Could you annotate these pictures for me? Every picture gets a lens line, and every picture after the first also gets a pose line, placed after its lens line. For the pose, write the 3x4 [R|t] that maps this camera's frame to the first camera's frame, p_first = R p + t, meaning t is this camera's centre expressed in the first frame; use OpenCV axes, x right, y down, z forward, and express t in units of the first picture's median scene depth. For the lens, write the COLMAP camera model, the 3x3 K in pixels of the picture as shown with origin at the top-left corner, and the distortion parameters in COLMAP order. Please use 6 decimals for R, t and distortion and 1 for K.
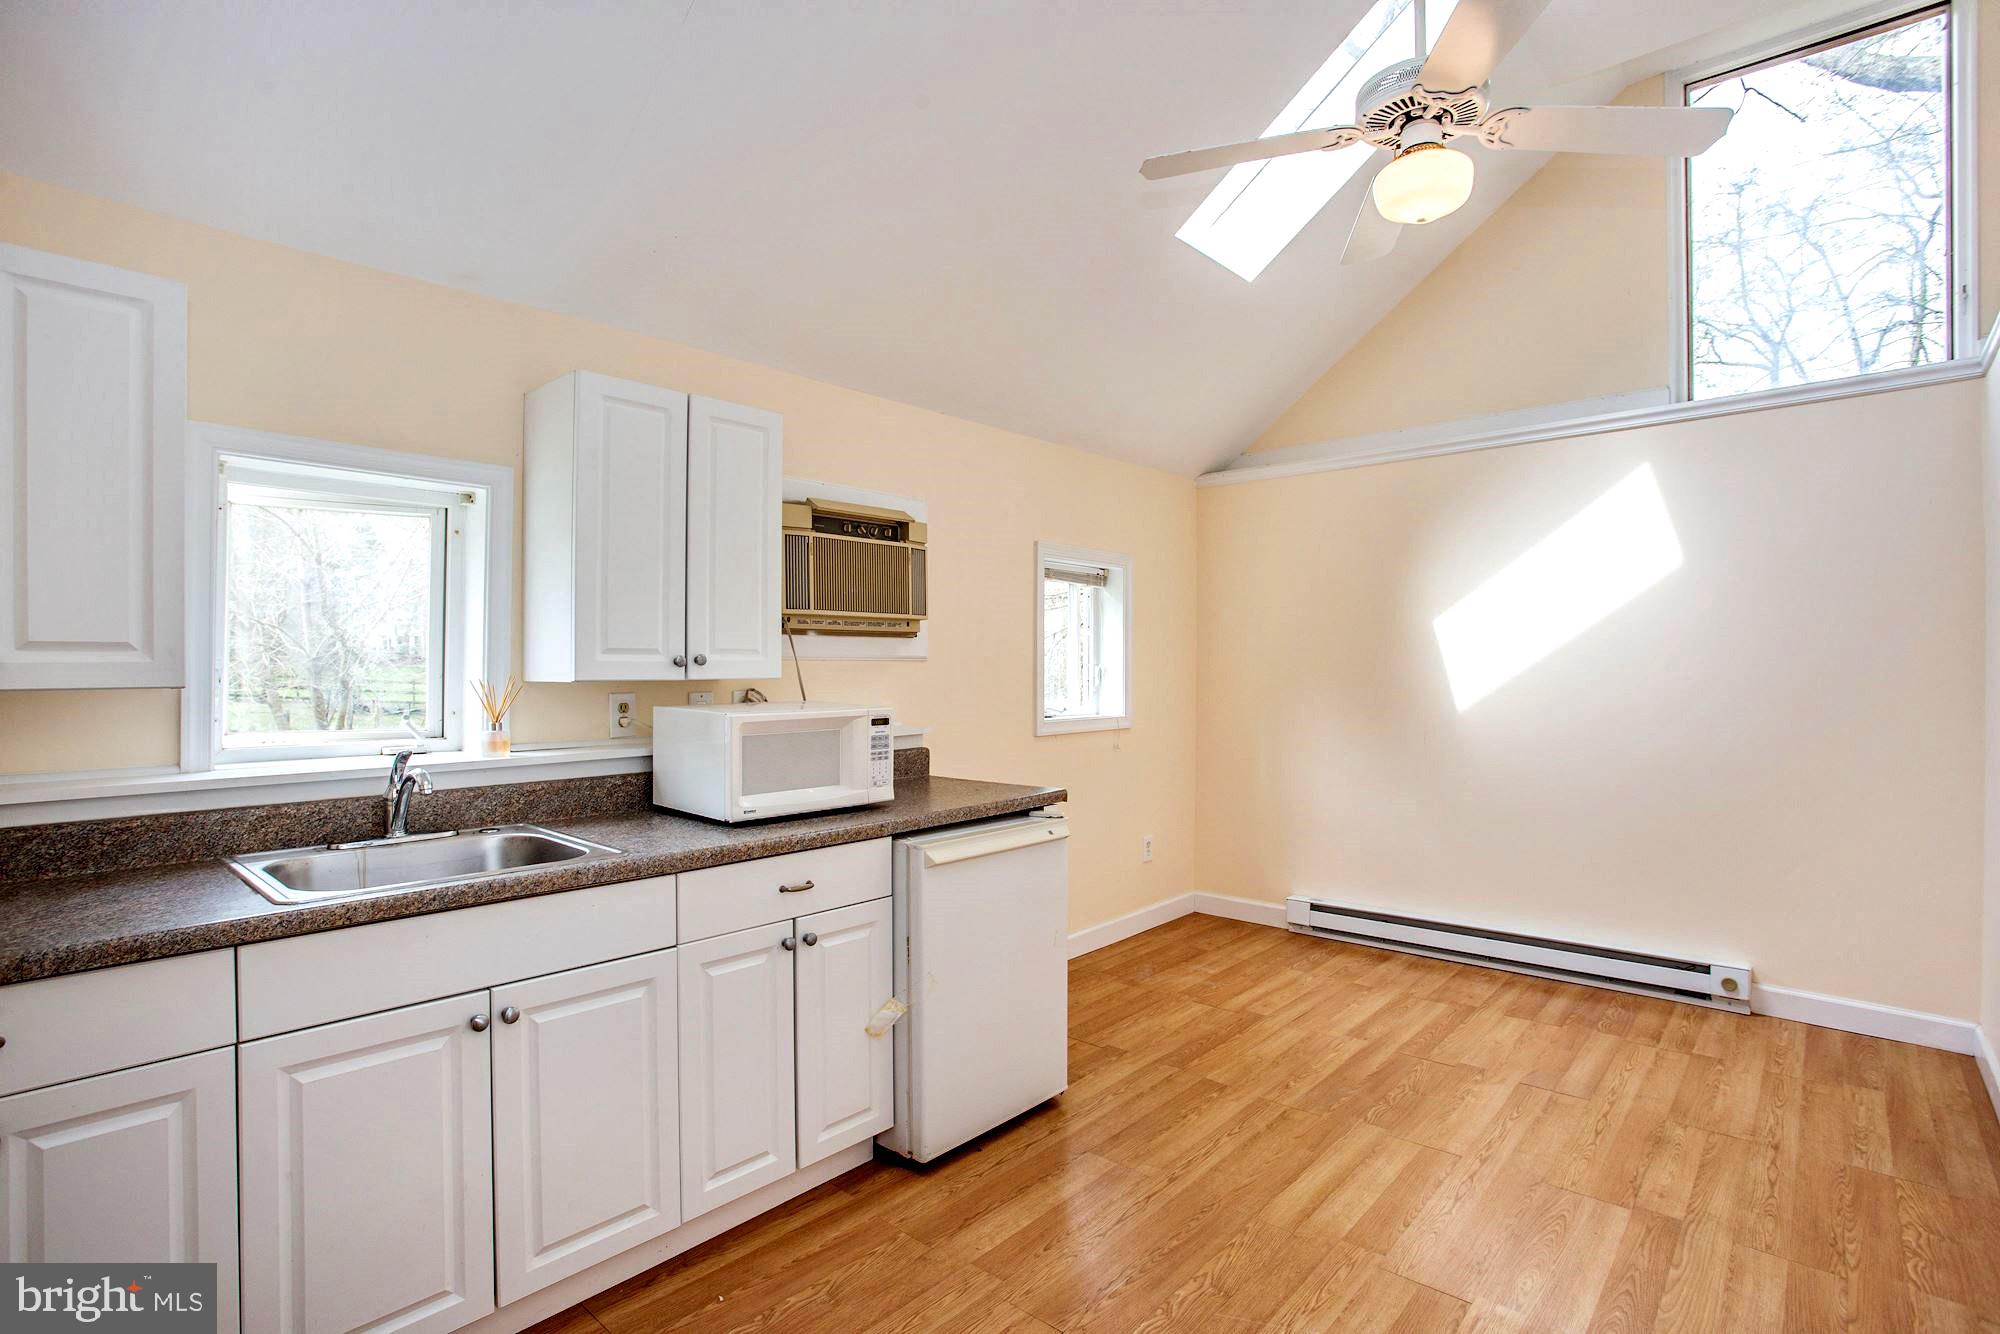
lens RADIAL K [[972.6, 0, 980.8], [0, 972.6, 656.0], [0, 0, 1]] dist [-0.053246, 0.016524]
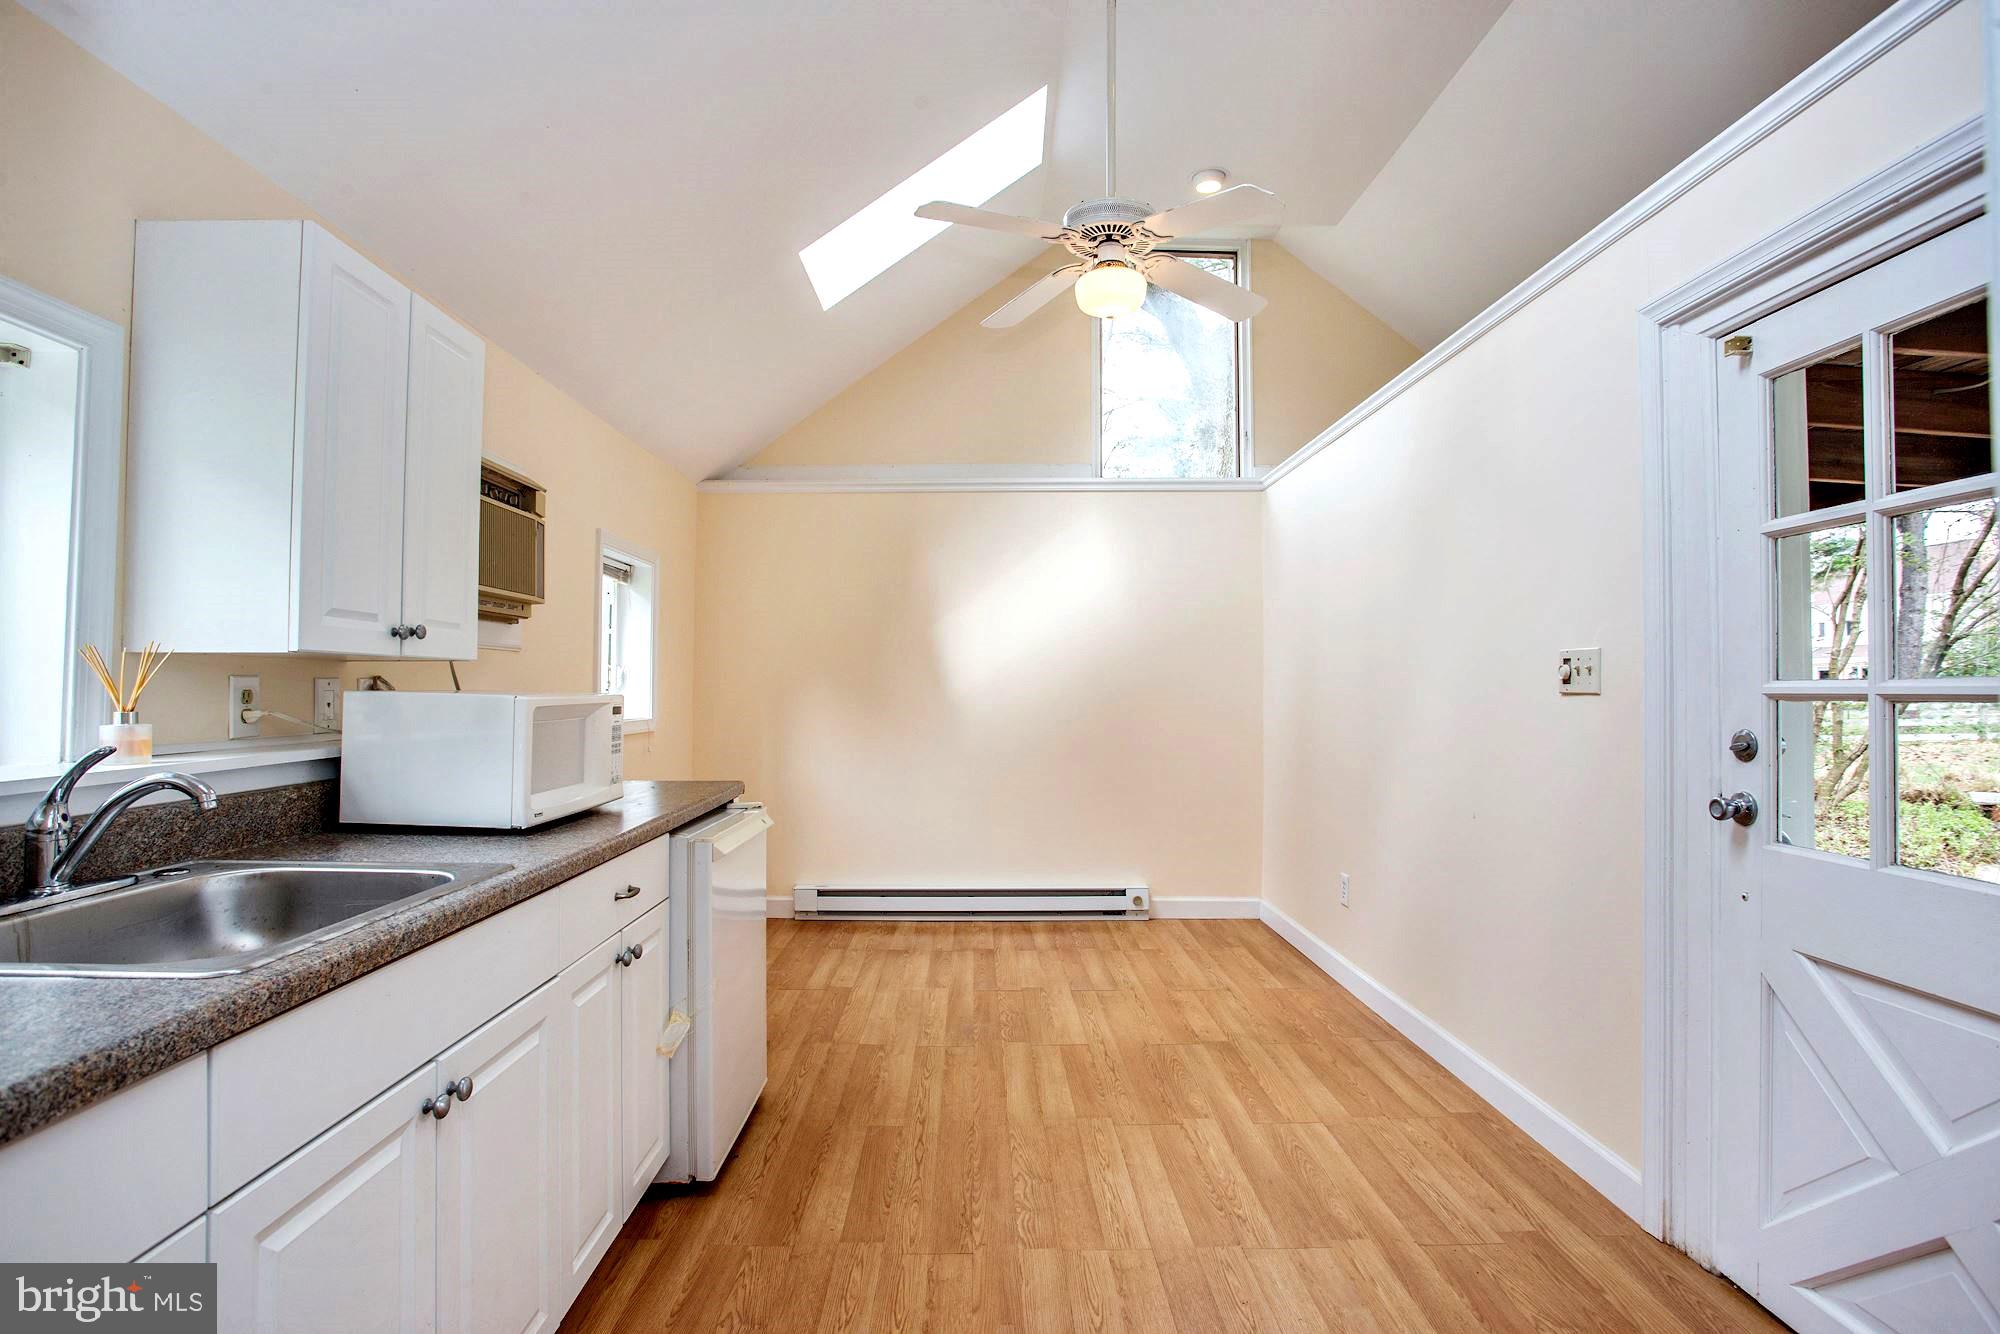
lens RADIAL K [[972.6, 0, 998.8], [0, 972.6, 656.3], [0, 0, 1]] dist [-0.053246, 0.016524]
pose [[0.732964, 0.027023, 0.679731, -0.458596], [-0.012853, 0.999582, -0.025879, 0.036660], [-0.680146, 0.010231, 0.733005, 0.116405]]
